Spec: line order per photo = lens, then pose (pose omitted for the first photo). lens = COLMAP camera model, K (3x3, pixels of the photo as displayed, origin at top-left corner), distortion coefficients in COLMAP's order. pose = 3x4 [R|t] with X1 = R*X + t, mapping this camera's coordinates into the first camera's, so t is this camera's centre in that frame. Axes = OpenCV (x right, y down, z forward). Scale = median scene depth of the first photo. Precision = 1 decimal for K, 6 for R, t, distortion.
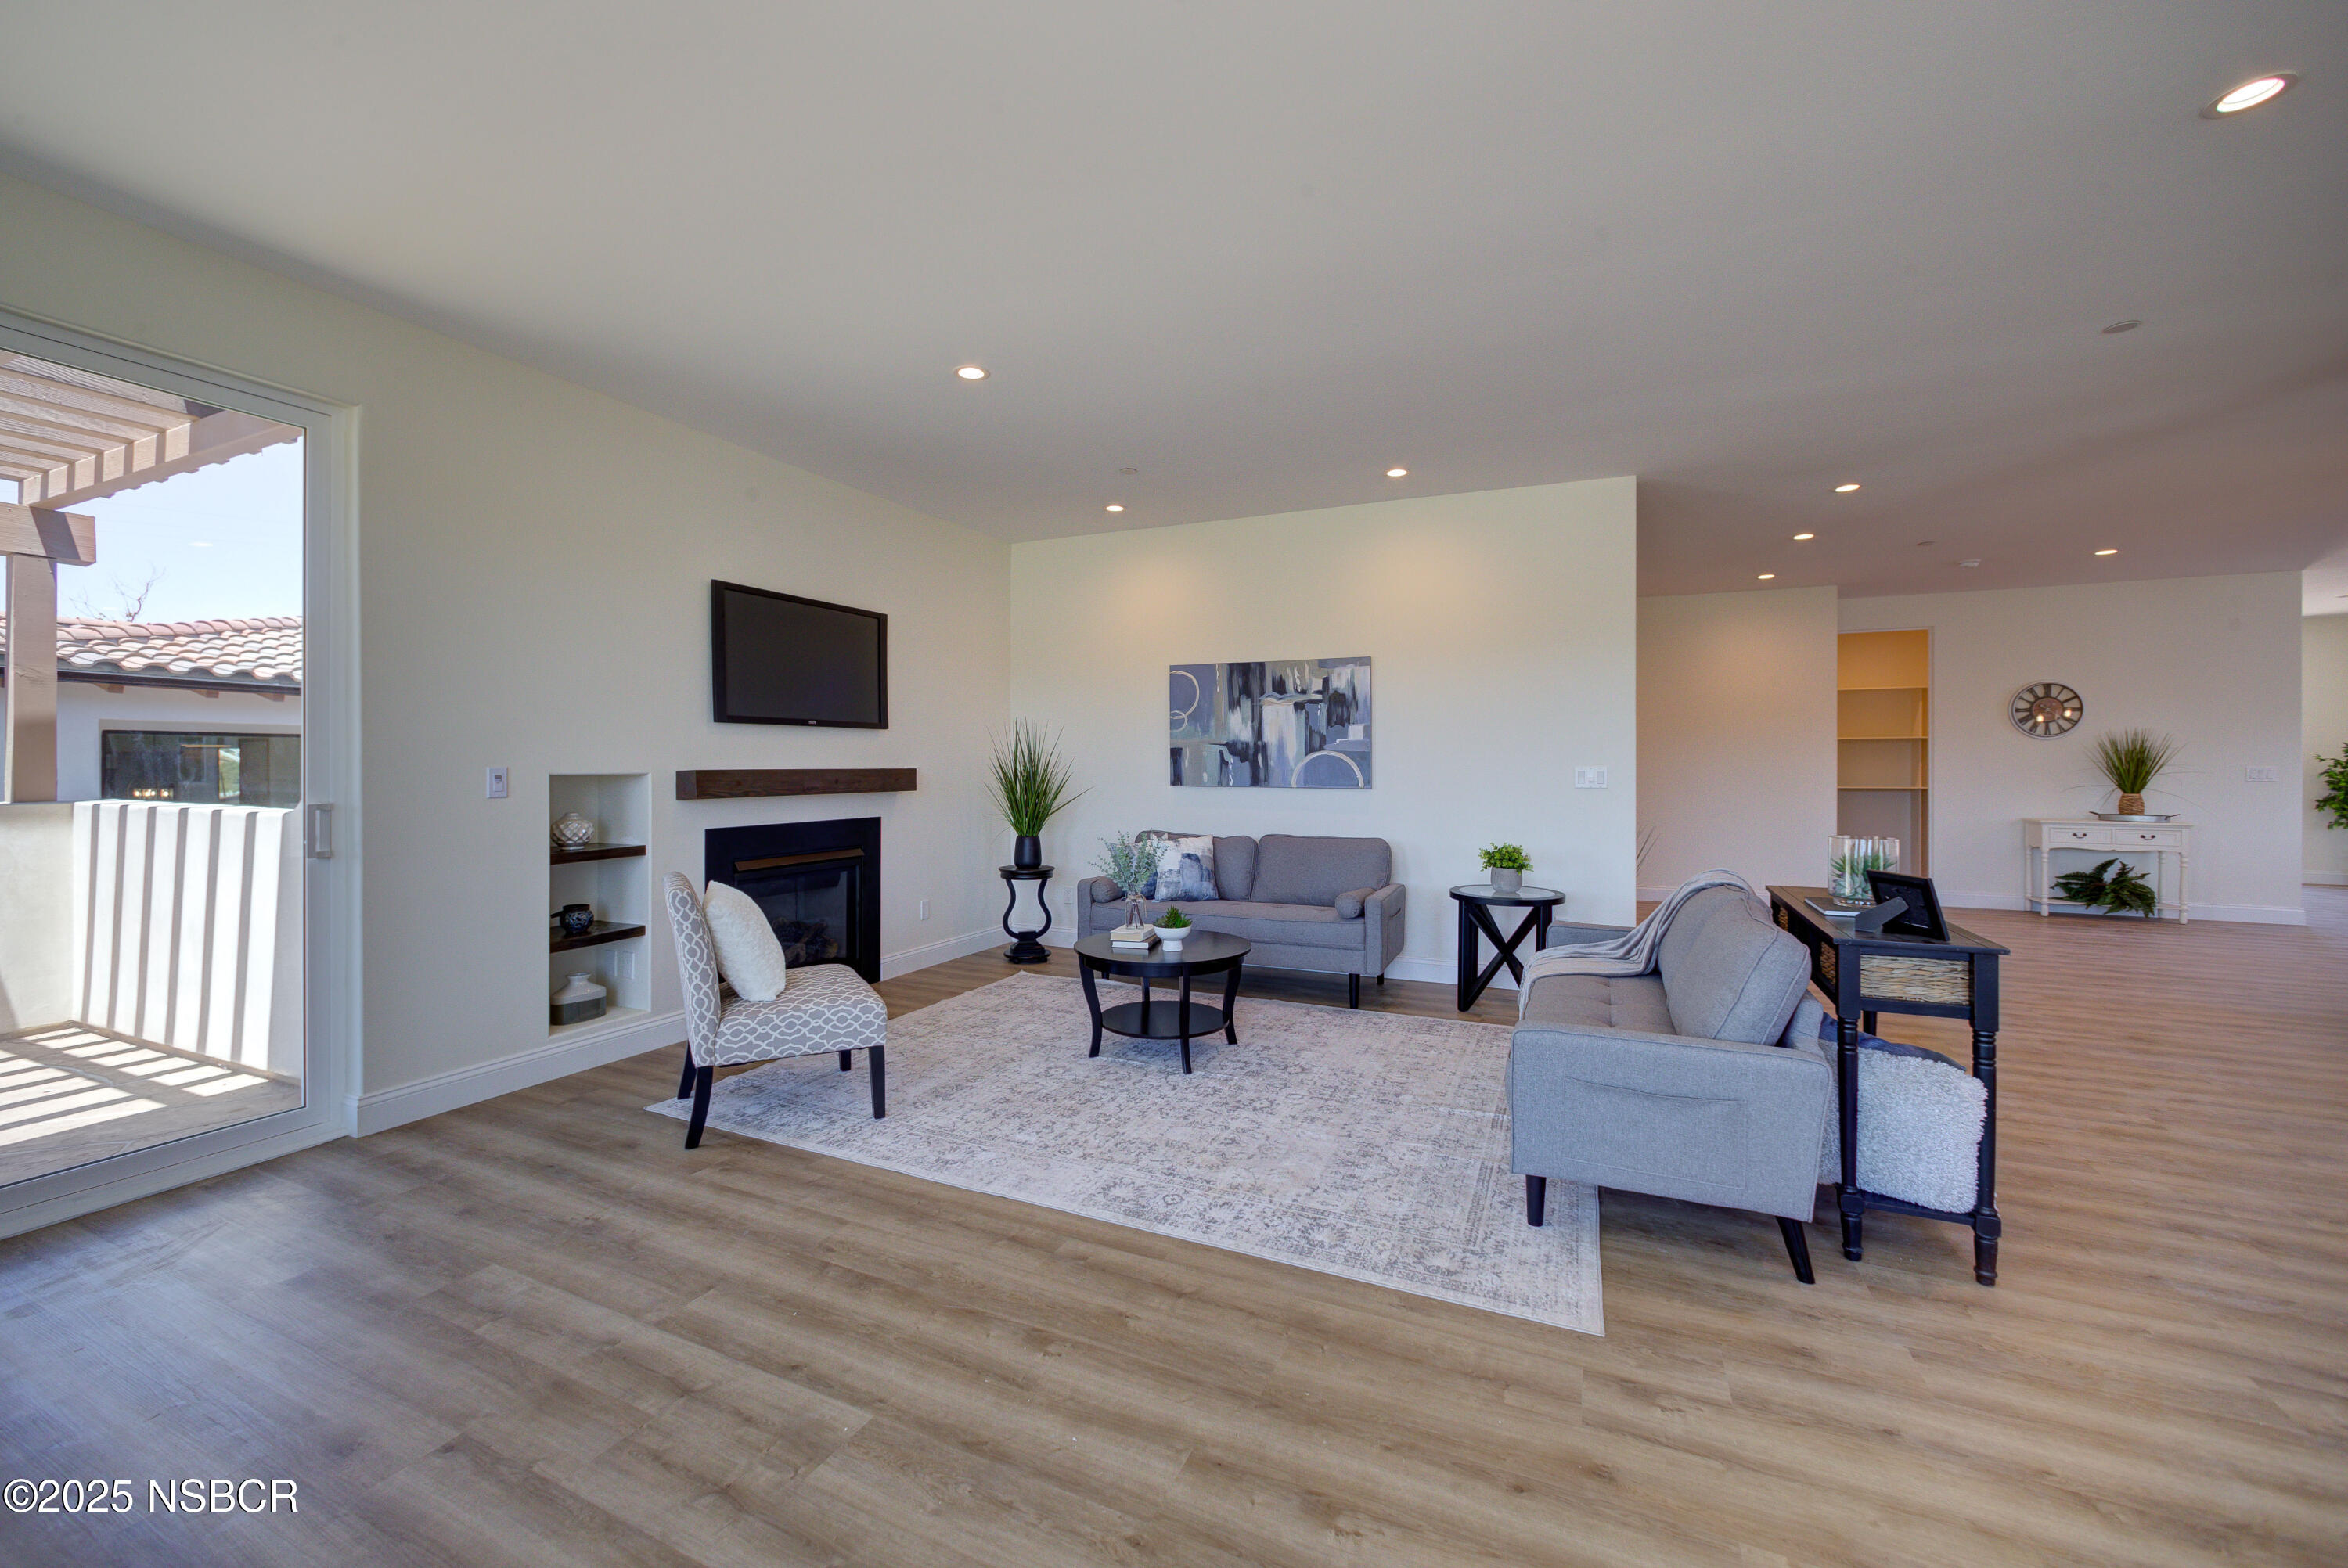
lens RADIAL K [[927.8, 0, 1160.9], [0, 927.8, 771.0], [0, 0, 1]] dist [-0.012775, 0.006692]
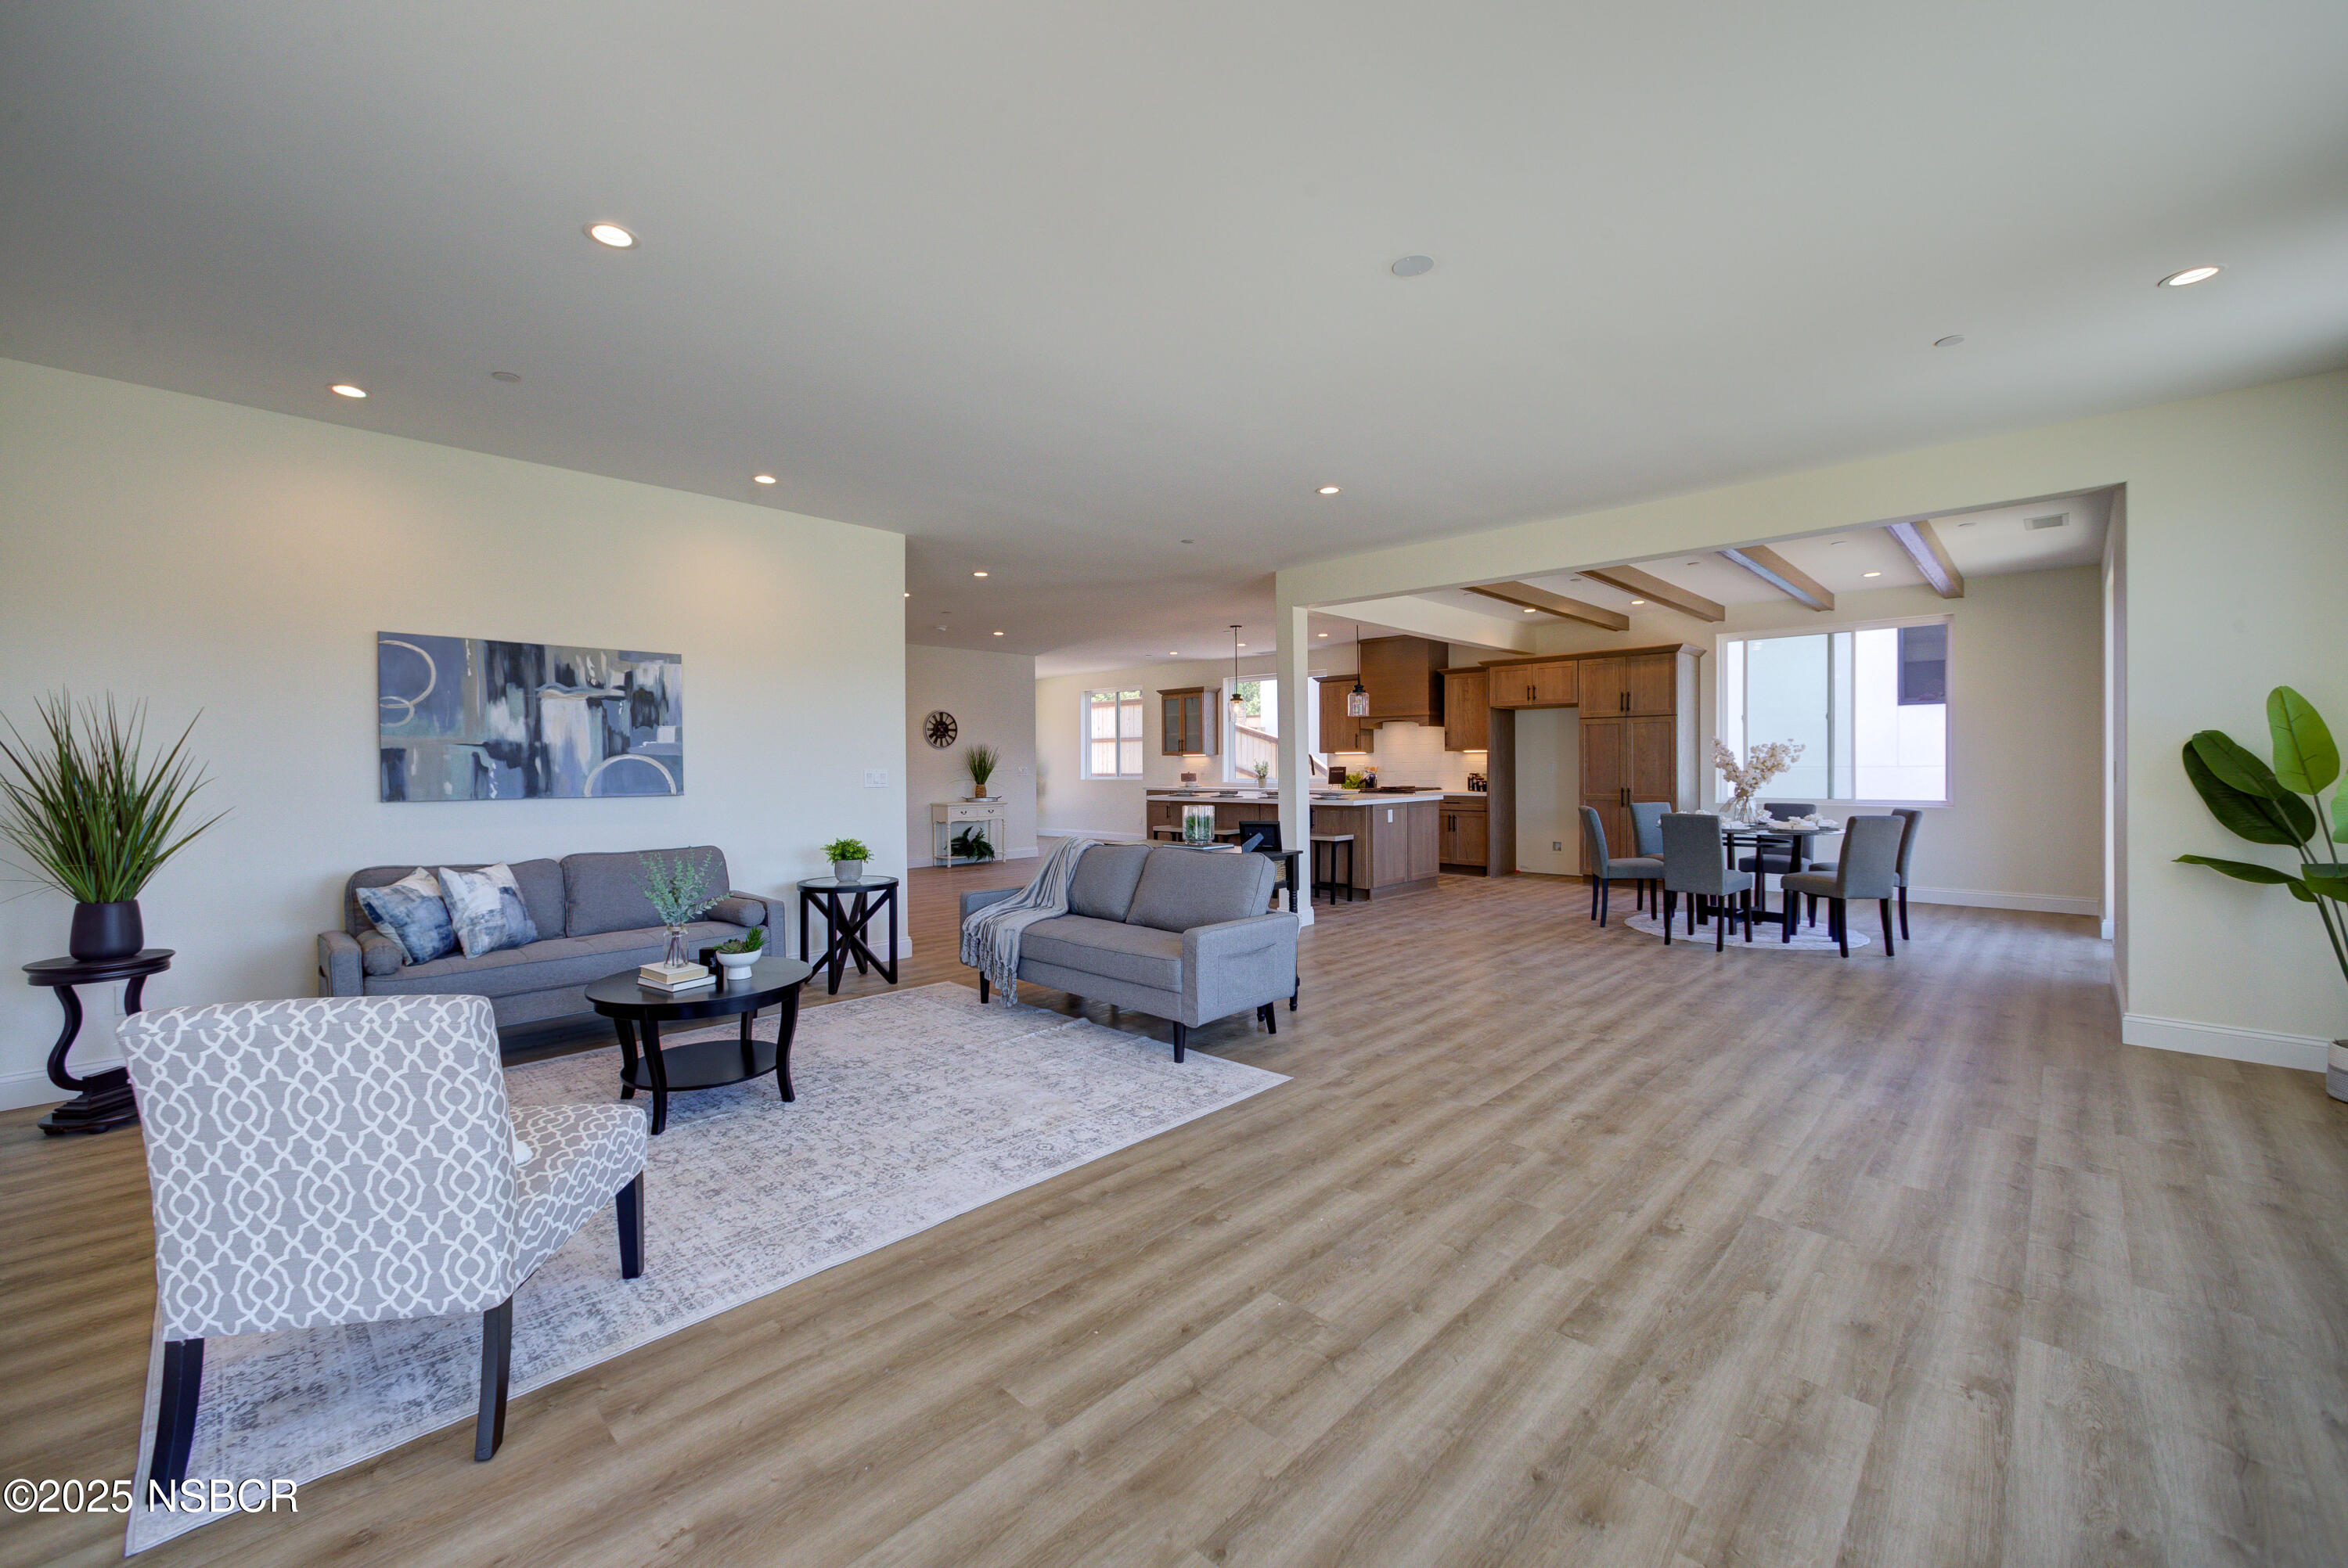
lens RADIAL K [[927.8, 0, 1156.4], [0, 927.8, 780.7], [0, 0, 1]] dist [-0.012775, 0.006692]
pose [[0.333975, -0.018101, 0.942408, -0.576708], [0.011191, 0.999821, 0.015238, -0.005435], [-0.942515, 0.005457, 0.334118, 0.272008]]
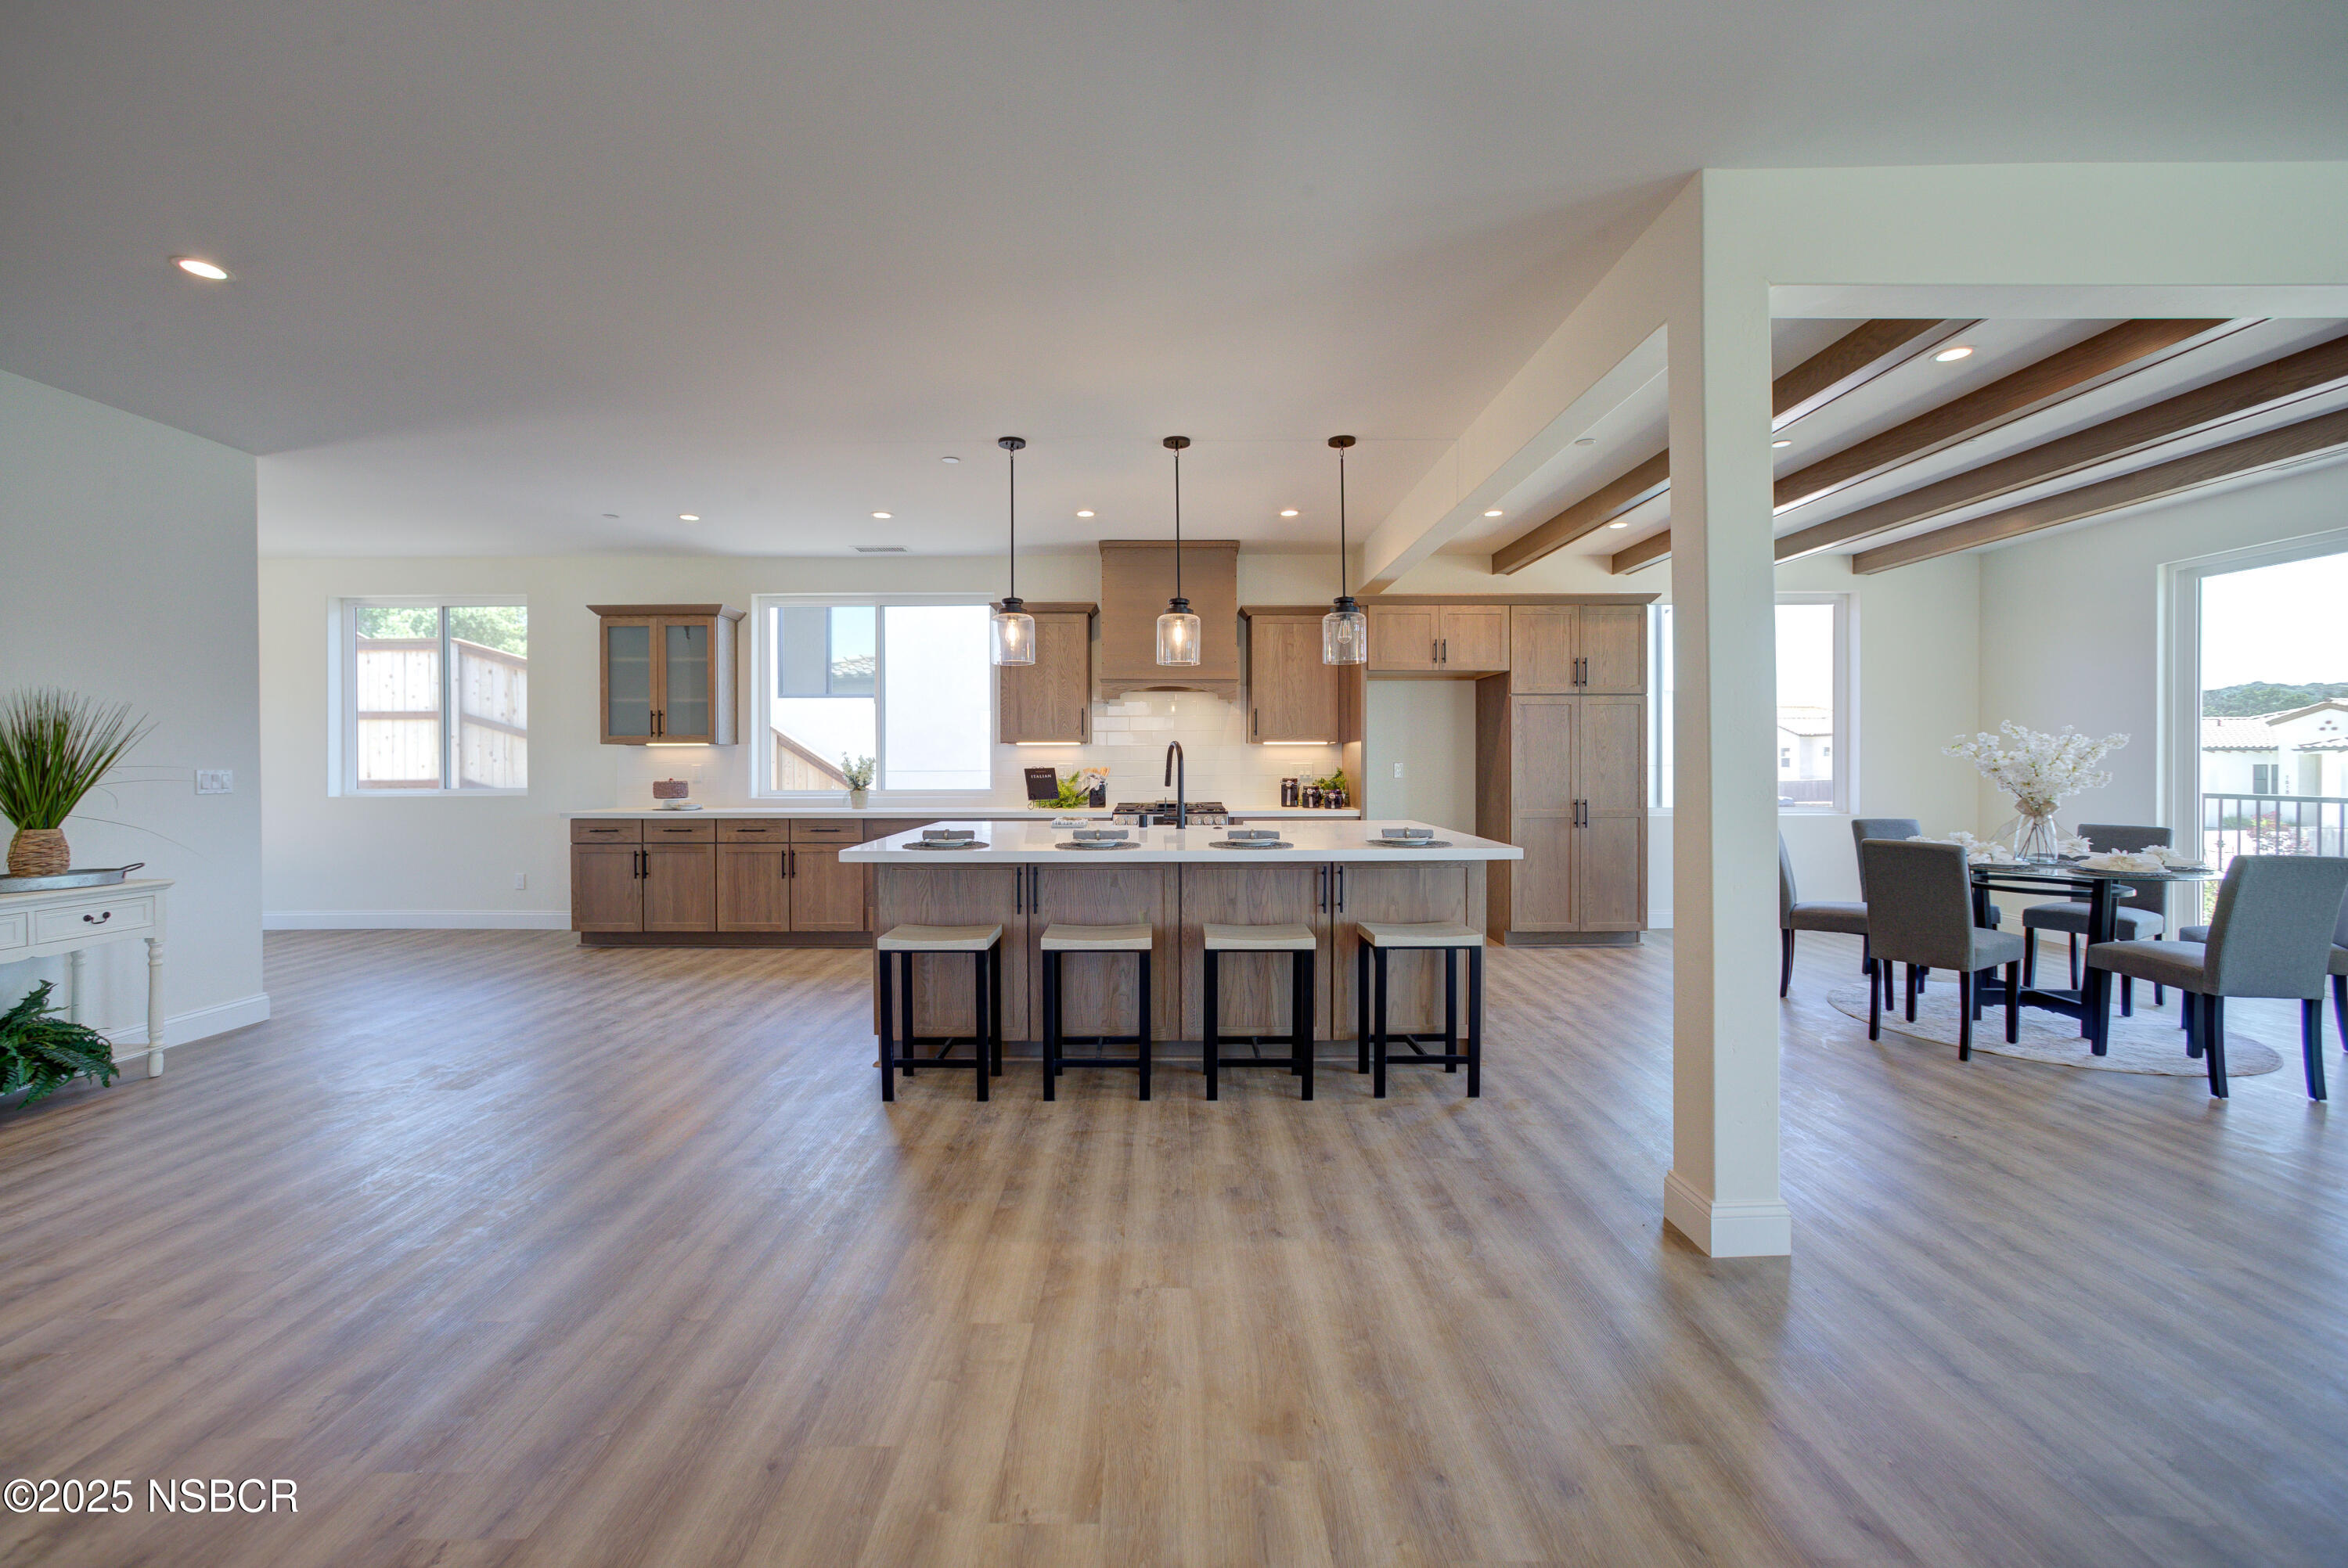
lens RADIAL K [[927.8, 0, 1174.8], [0, 927.8, 790.7], [0, 0, 1]] dist [-0.012775, 0.006692]
pose [[-0.391637, -0.026124, 0.919749, 0.622103], [0.008458, 0.999452, 0.031990, -0.008725], [-0.920081, 0.020308, -0.391201, 1.024737]]
